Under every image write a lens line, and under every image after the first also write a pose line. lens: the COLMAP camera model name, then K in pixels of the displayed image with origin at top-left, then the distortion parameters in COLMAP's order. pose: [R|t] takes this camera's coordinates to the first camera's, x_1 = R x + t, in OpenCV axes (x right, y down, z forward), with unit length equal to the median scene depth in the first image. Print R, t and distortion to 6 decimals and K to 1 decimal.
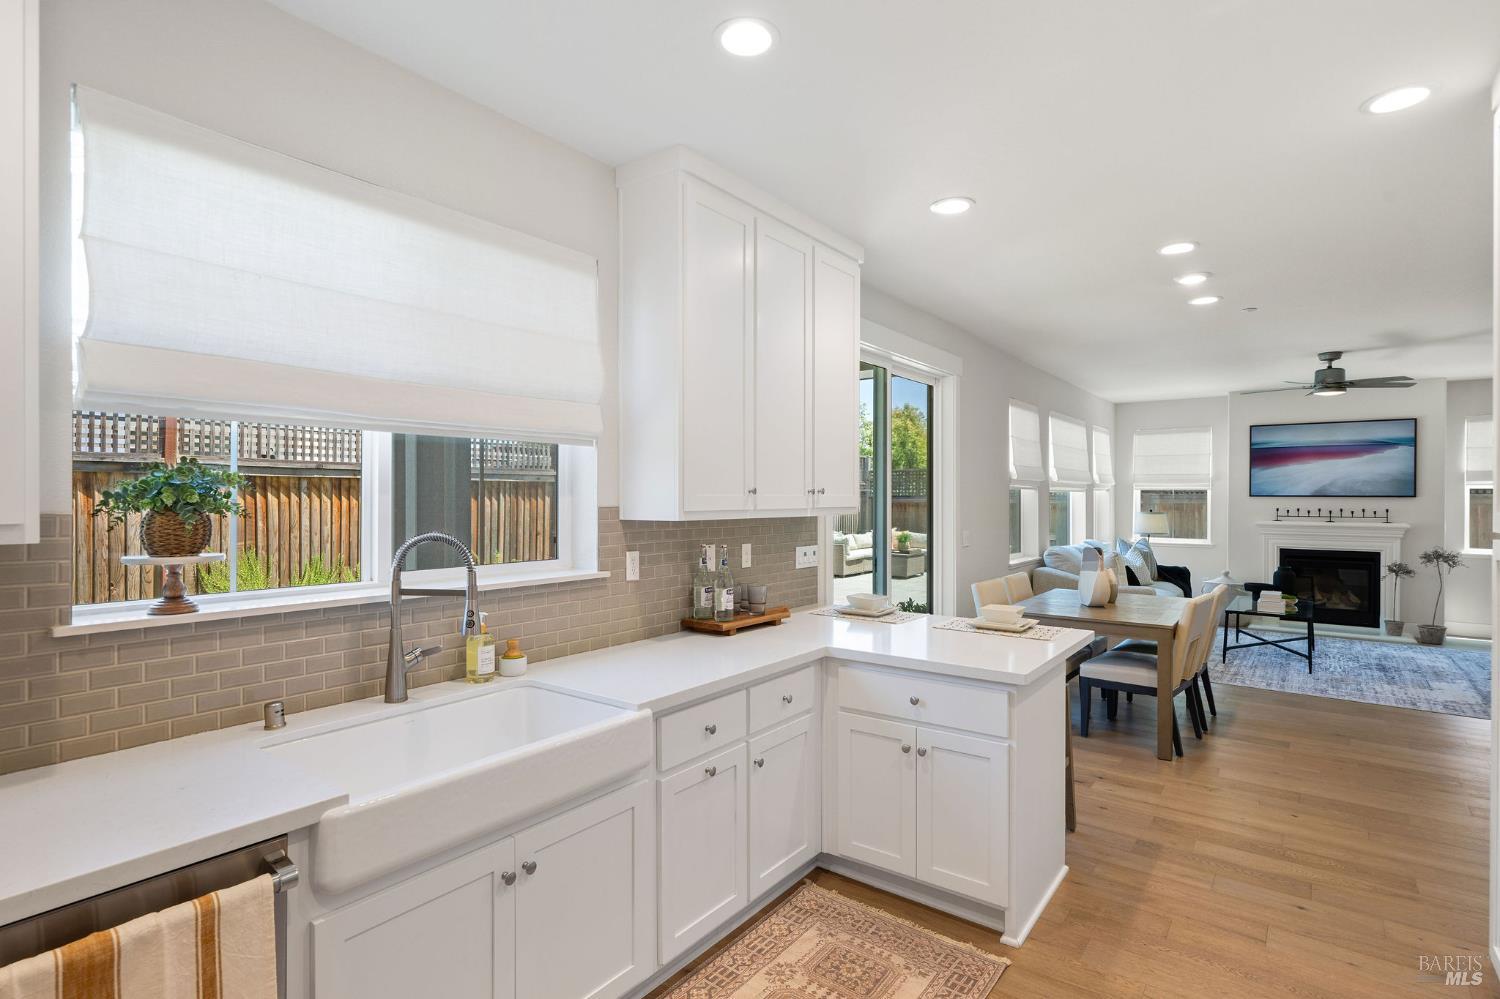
lens RADIAL K [[735.0, 0, 737.5], [0, 735.0, 503.5], [0, 0, 1]] dist [0.000335, -0.000748]
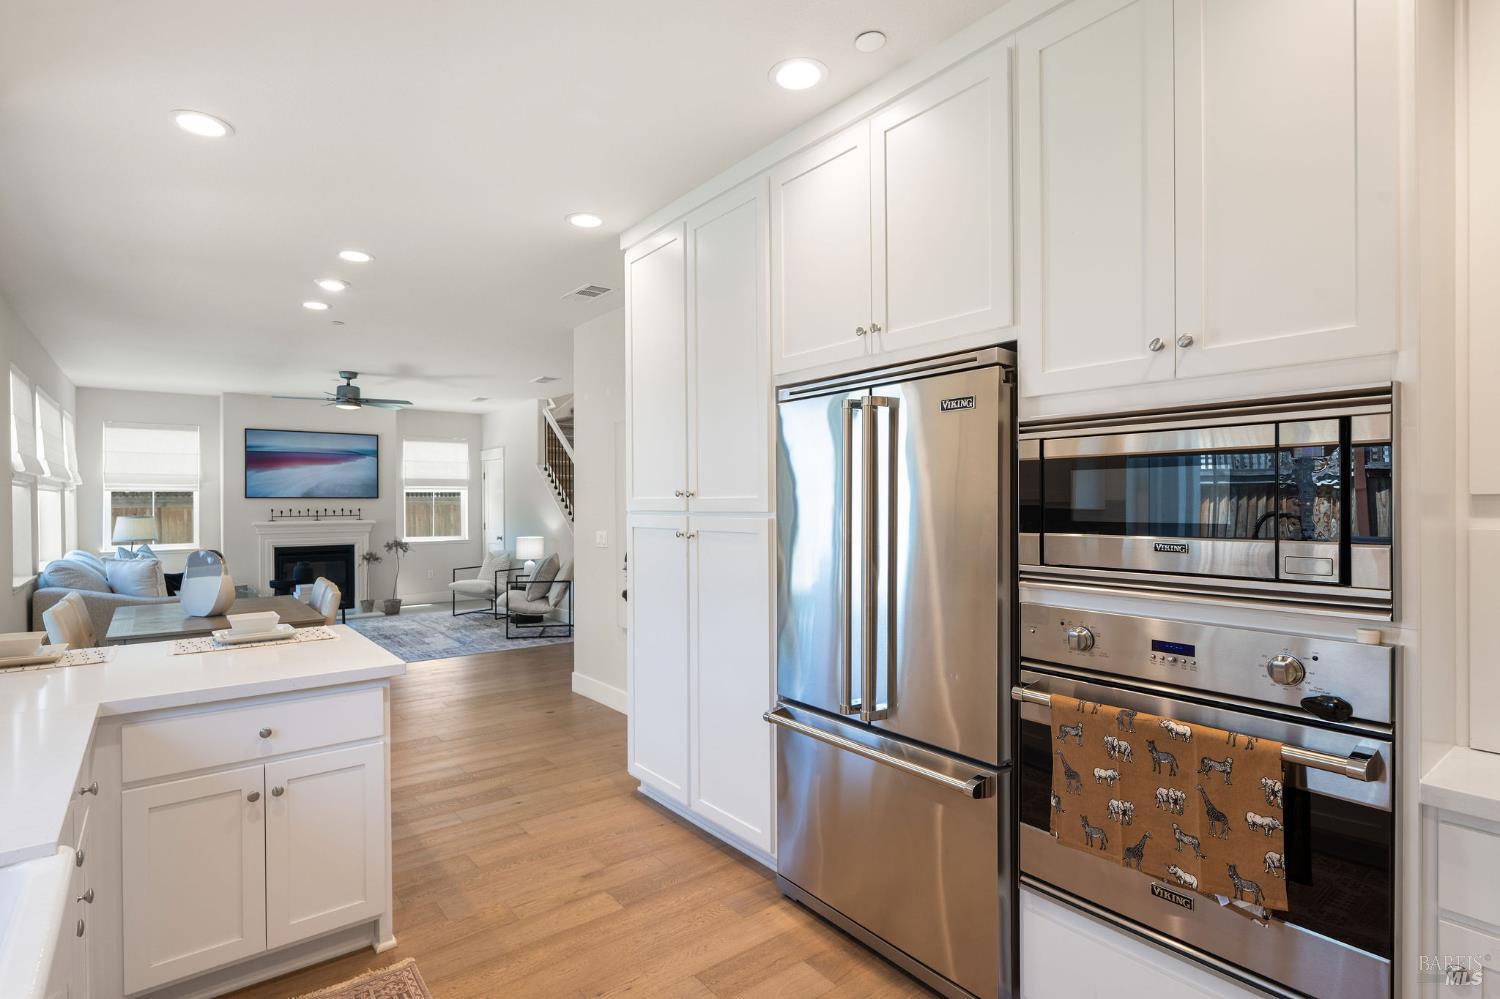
lens RADIAL K [[735.0, 0, 746.4], [0, 735.0, 498.6], [0, 0, 1]] dist [0.000335, -0.000748]
pose [[0.258957, -0.000839, 0.965889, -0.114293], [0.015920, 0.999867, -0.003400, 0.006013], [-0.965758, 0.016258, 0.258936, 0.077072]]
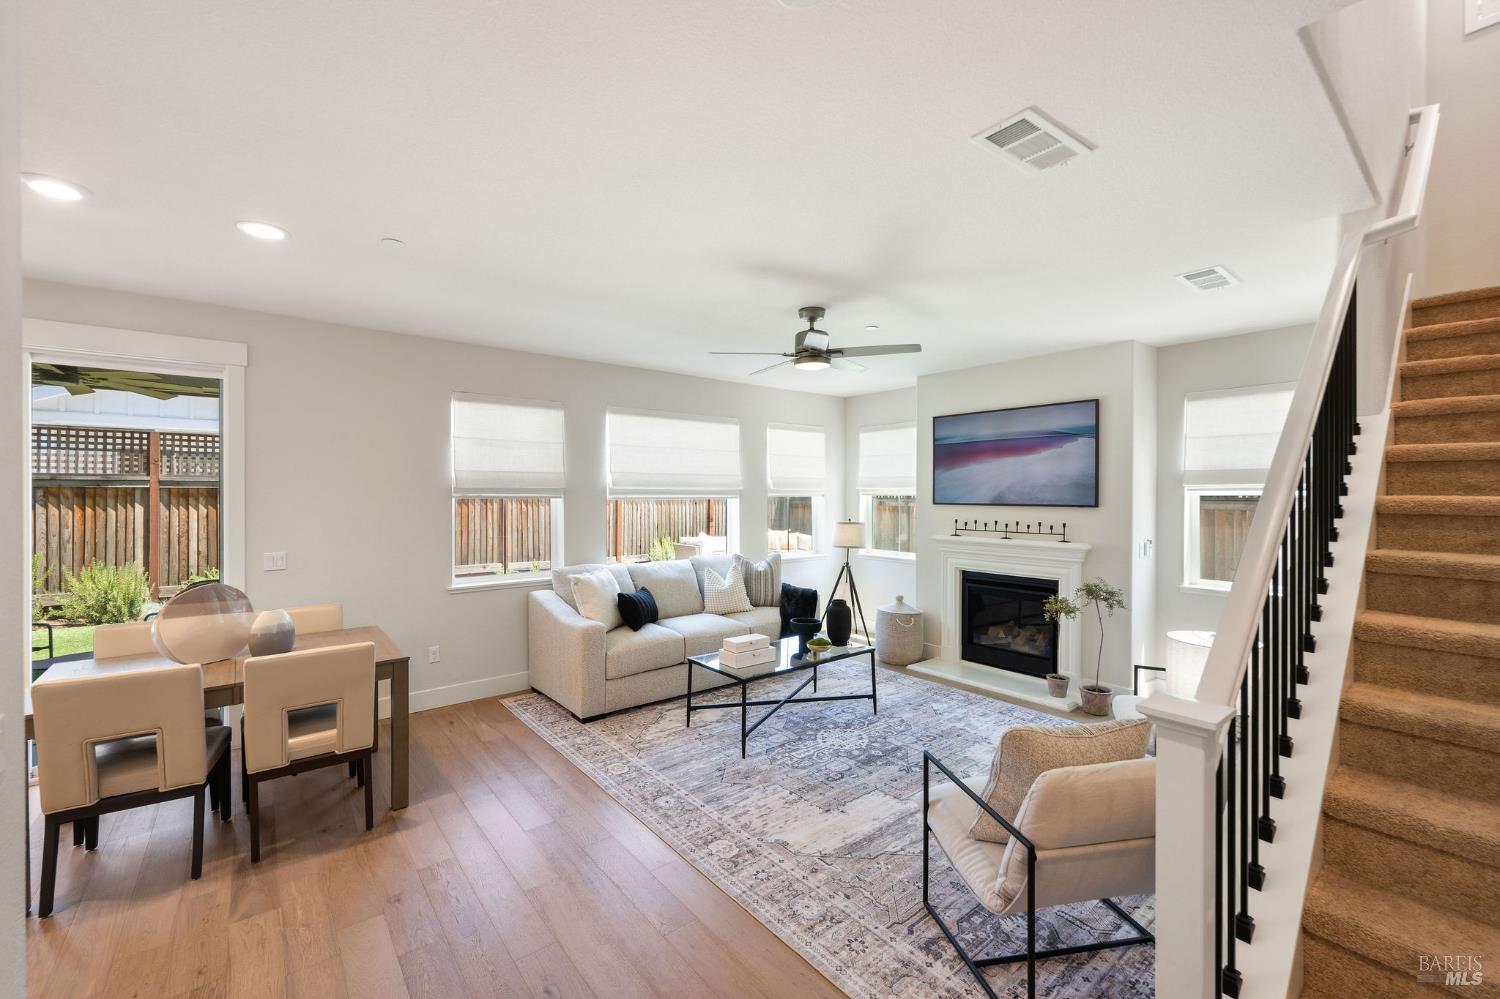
lens RADIAL K [[605.4, 0, 751.2], [0, 605.4, 494.3], [0, 0, 1]] dist [-0.006395, -0.000164]
pose [[0.970347, -0.008802, -0.241557, 0.727987], [0.006184, 0.999914, -0.011595, -0.016177], [0.241638, 0.009757, 0.970317, 0.332097]]
